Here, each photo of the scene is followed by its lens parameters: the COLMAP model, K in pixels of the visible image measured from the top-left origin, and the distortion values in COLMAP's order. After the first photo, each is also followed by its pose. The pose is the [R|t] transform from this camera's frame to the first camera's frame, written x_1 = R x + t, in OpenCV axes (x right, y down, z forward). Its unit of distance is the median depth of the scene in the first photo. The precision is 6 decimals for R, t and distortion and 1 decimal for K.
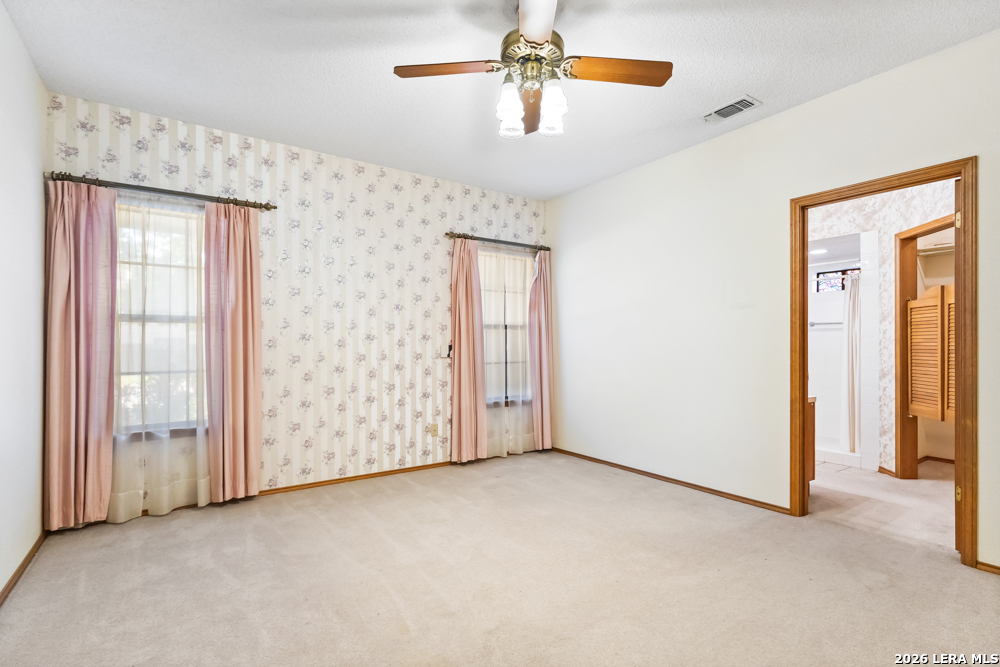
lens RADIAL K [[474.8, 0, 500.7], [0, 474.8, 338.9], [0, 0, 1]] dist [0.013010, -0.000023]
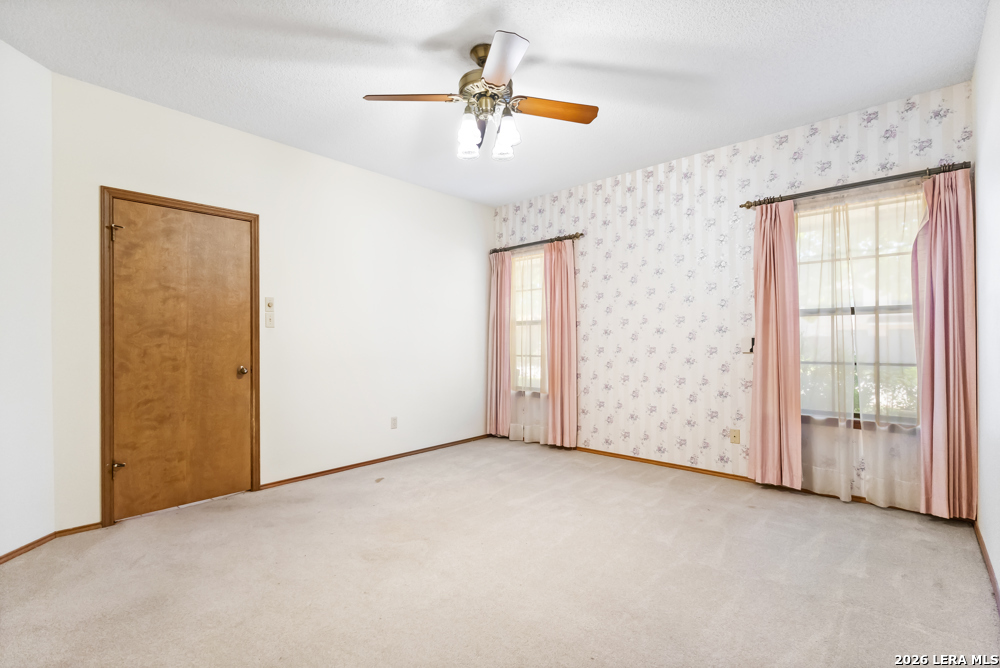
lens RADIAL K [[462.8, 0, 500.8], [0, 462.8, 332.0], [0, 0, 1]] dist [0.002311, 0.000616]
pose [[0.233666, -0.015480, -0.972194, 0.588861], [0.019463, 0.999747, -0.011241, 0.003783], [0.972122, -0.016295, 0.233909, 0.393557]]
